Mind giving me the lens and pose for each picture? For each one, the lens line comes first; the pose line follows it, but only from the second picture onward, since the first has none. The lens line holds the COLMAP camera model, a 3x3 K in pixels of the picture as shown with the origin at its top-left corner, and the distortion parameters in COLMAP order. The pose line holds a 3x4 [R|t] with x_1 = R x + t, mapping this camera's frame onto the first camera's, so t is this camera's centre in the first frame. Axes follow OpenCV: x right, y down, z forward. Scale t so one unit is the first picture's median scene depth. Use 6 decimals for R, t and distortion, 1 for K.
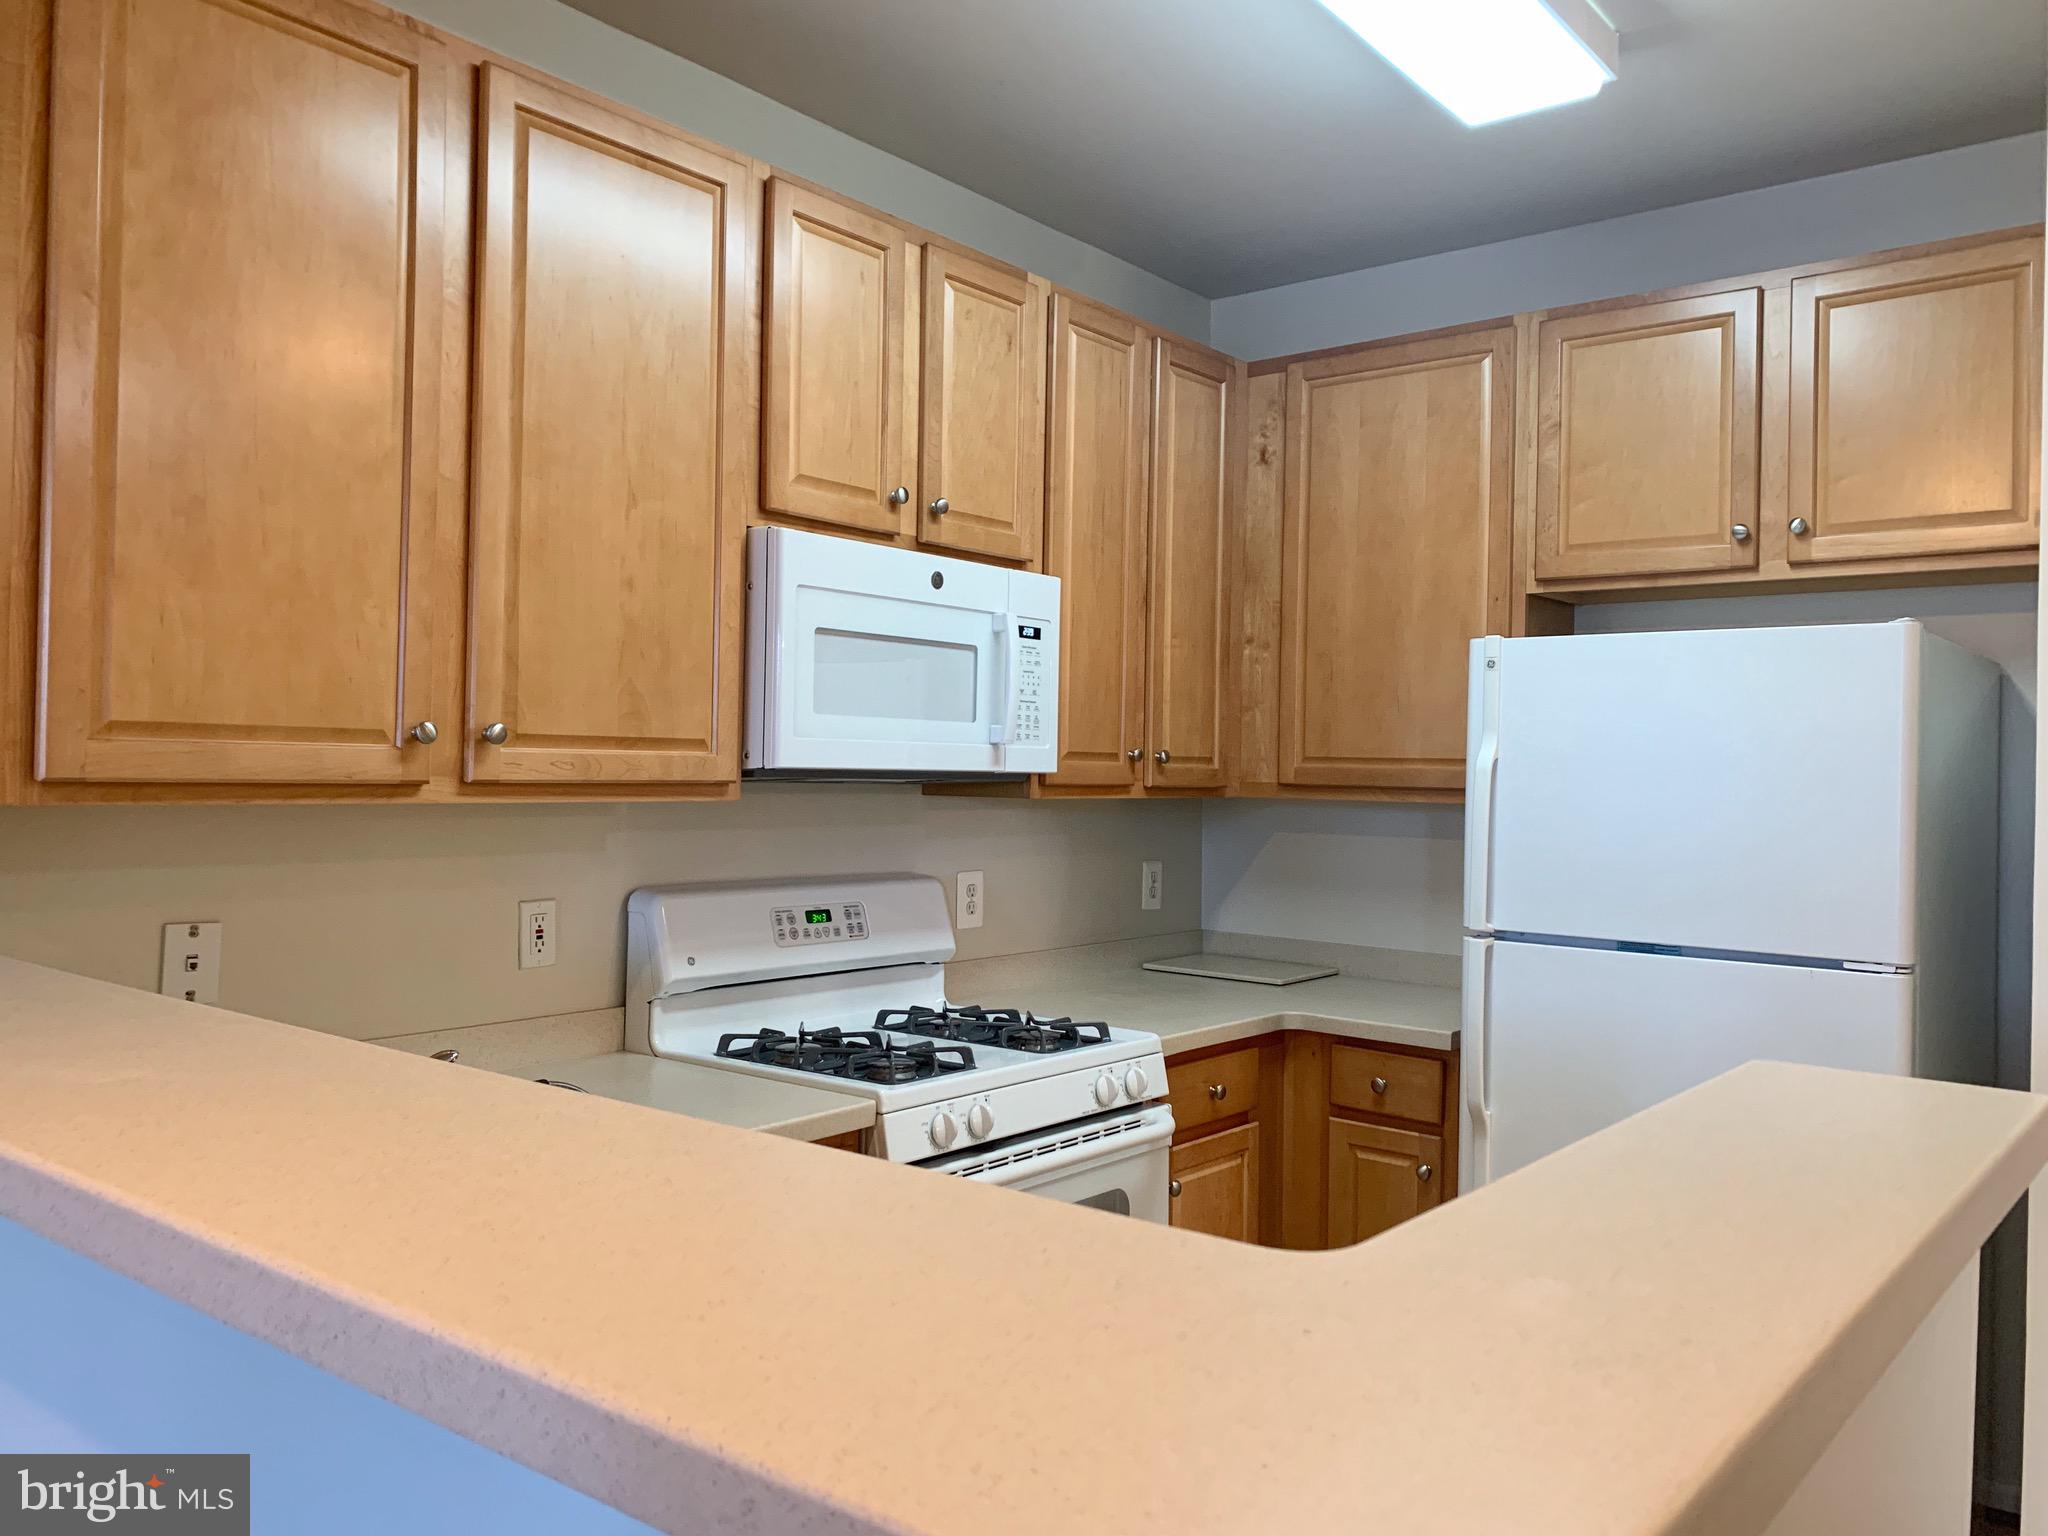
lens RADIAL K [[1549.8, 0, 1004.8], [0, 1549.8, 740.4], [0, 0, 1]] dist [0.031544, -0.043008]
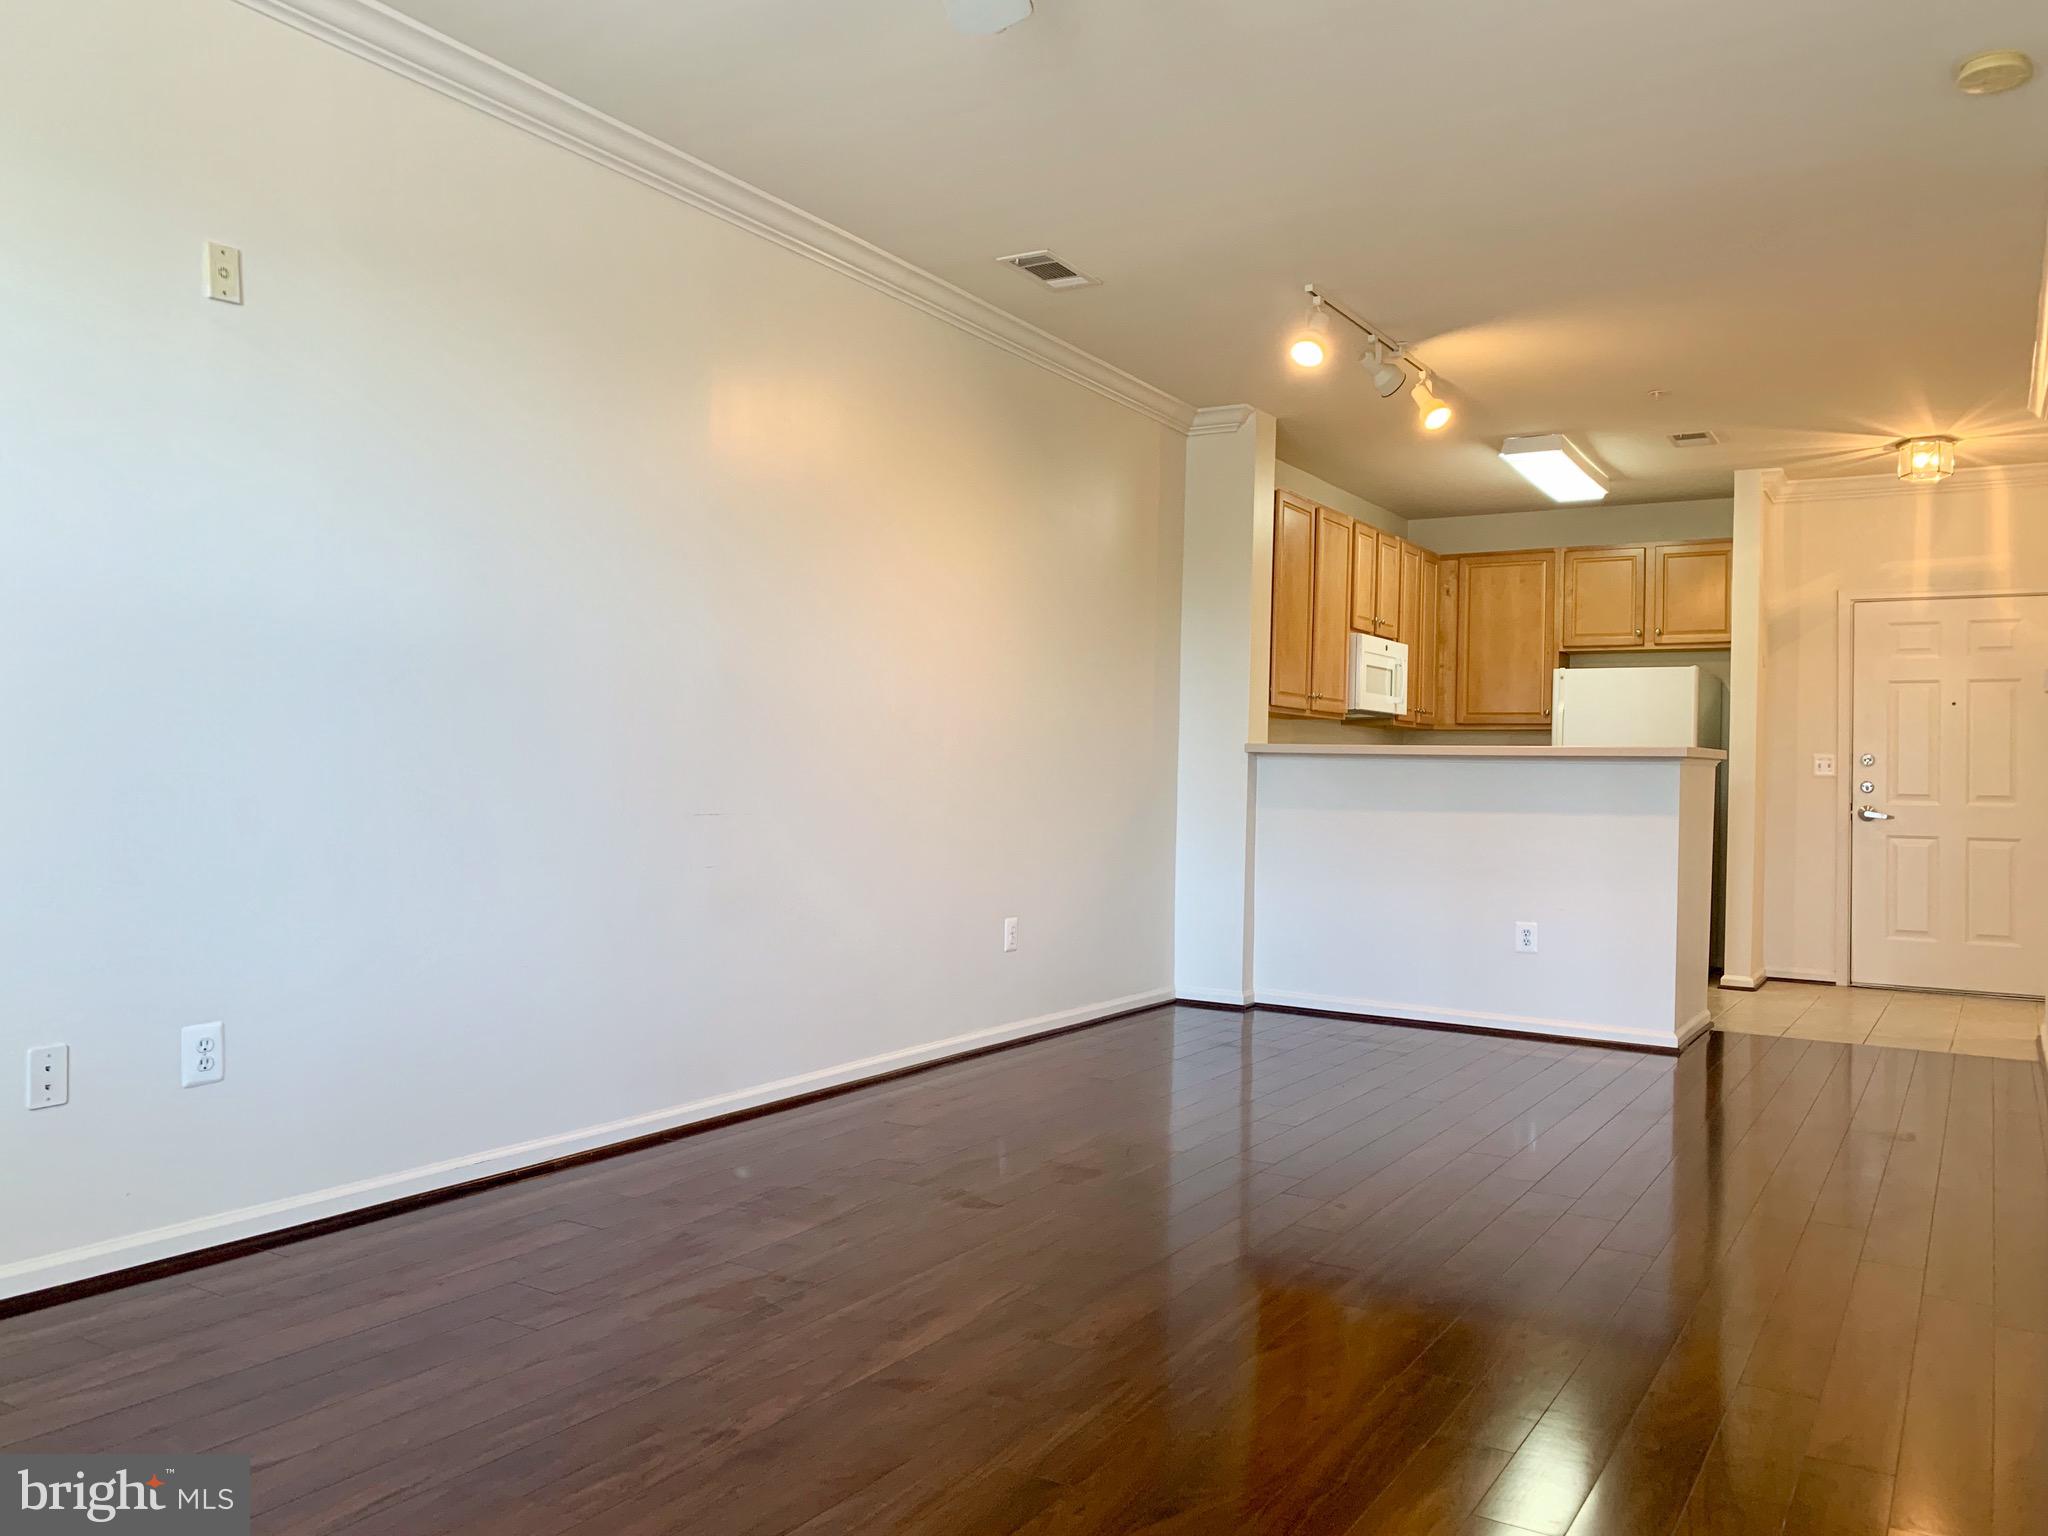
lens RADIAL K [[1549.8, 0, 1003.4], [0, 1549.8, 767.7], [0, 0, 1]] dist [0.031544, -0.043008]
pose [[0.991810, -0.003947, 0.127664, -1.110750], [0.001916, 0.999870, 0.016028, 0.073434], [-0.127711, -0.015652, 0.991688, -1.794947]]
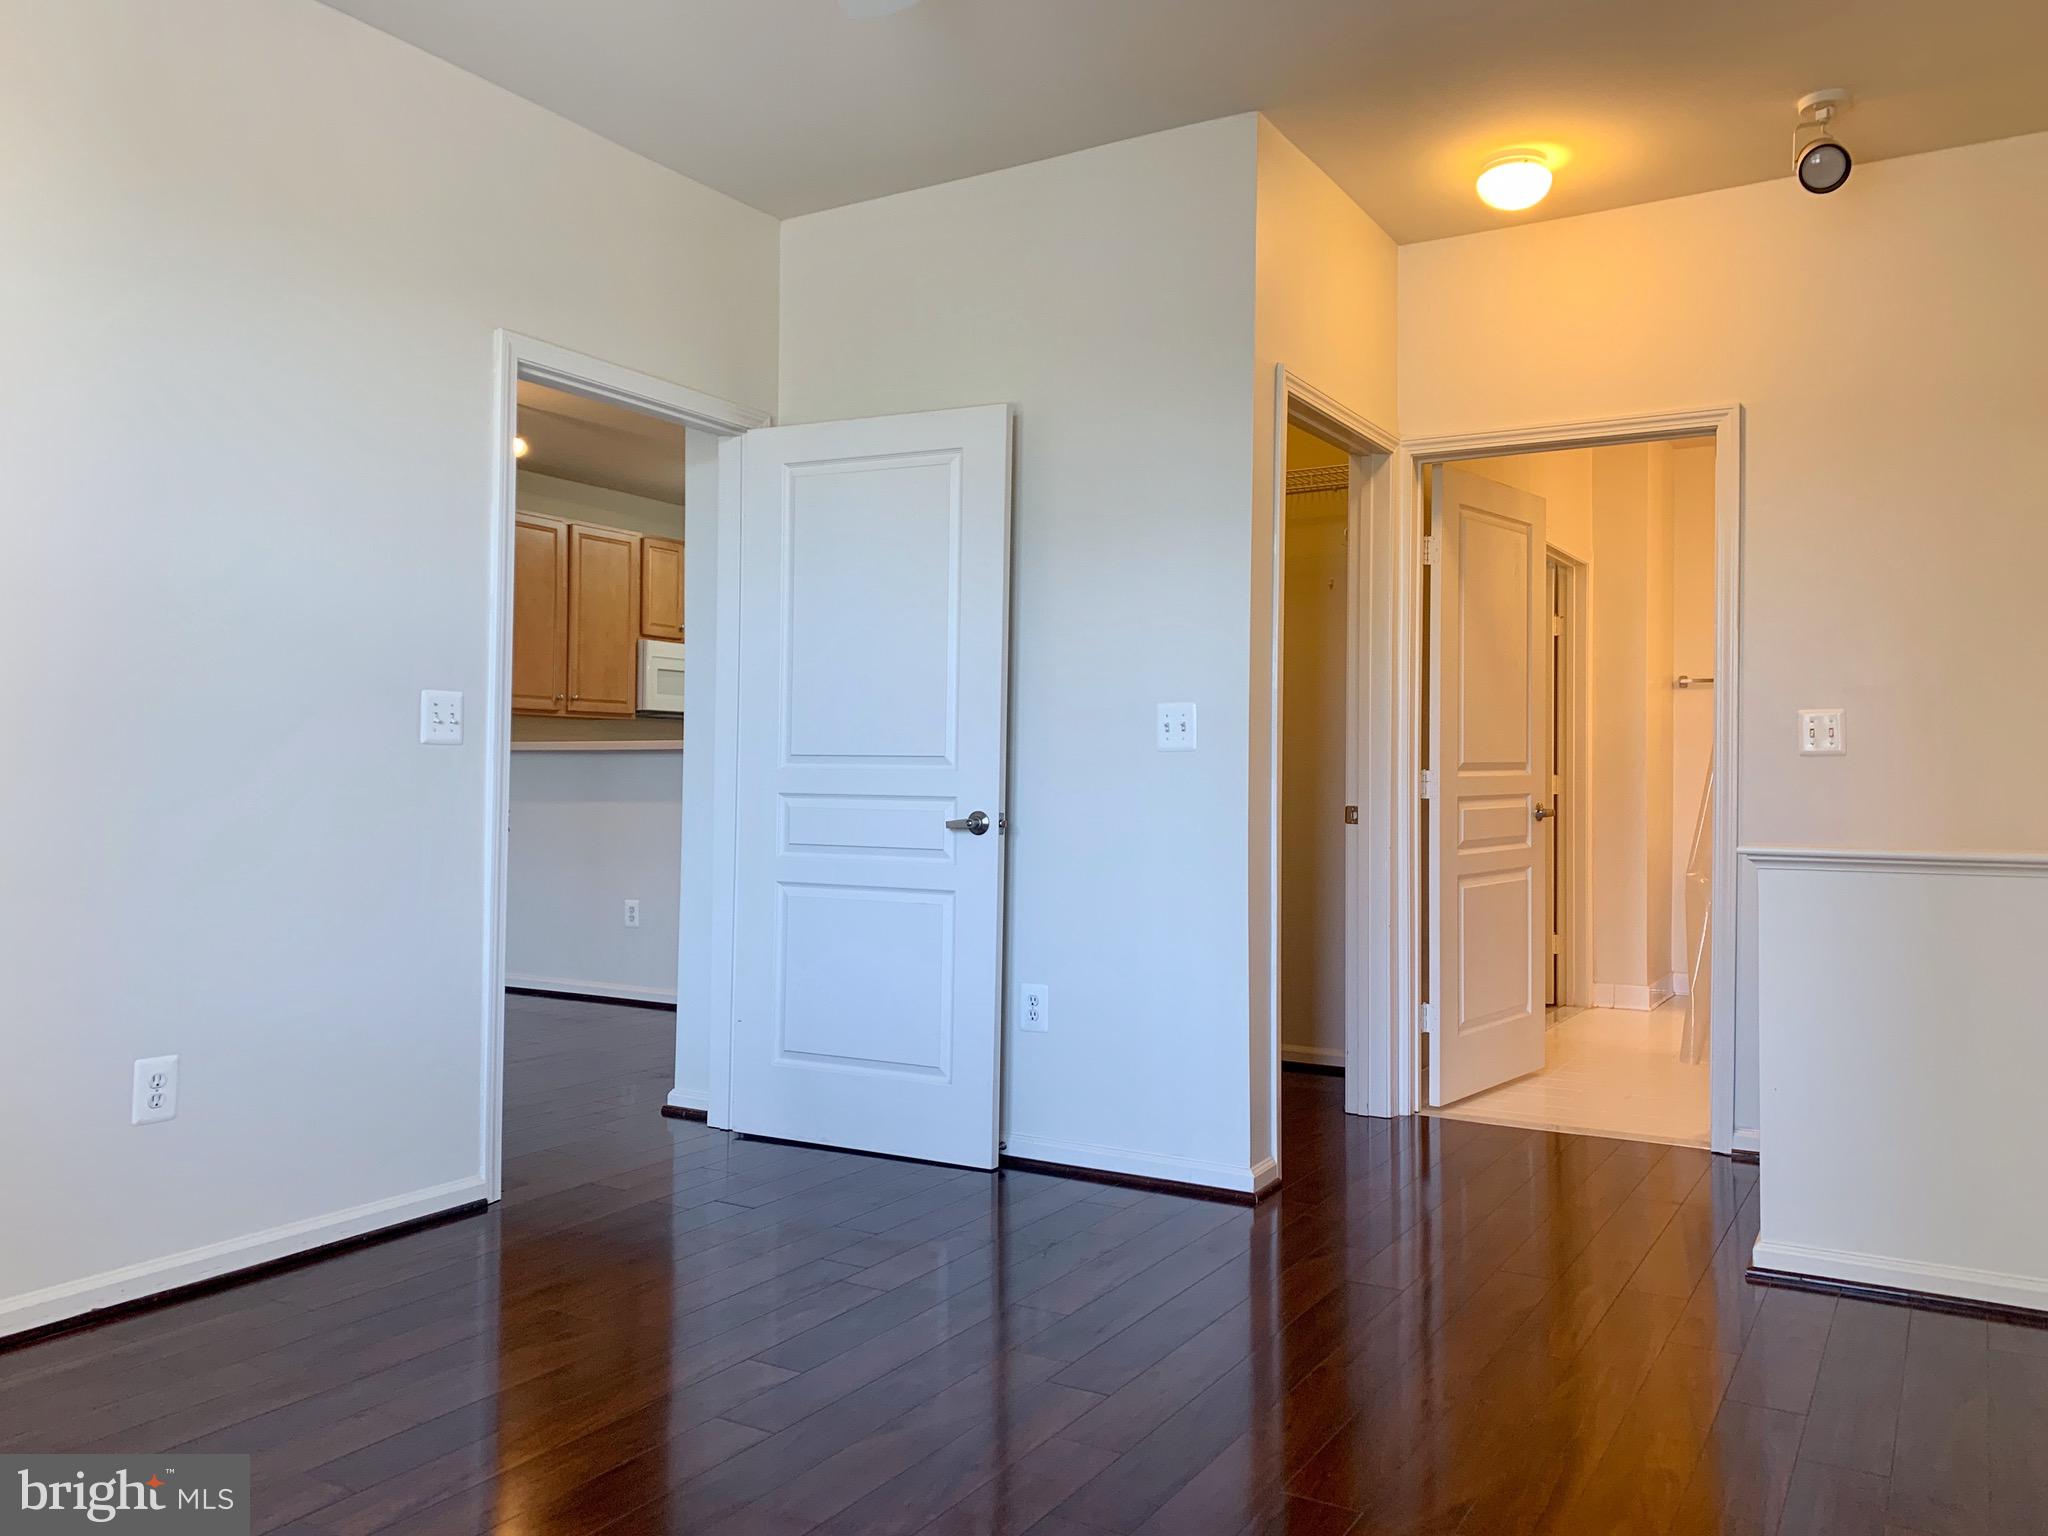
lens RADIAL K [[1549.8, 0, 1020.8], [0, 1549.8, 761.8], [0, 0, 1]] dist [0.031544, -0.043008]
pose [[0.988692, -0.010804, 0.149574, 0.135428], [0.009945, 0.999929, 0.006490, 0.103022], [-0.149633, -0.004929, 0.988729, -2.193948]]
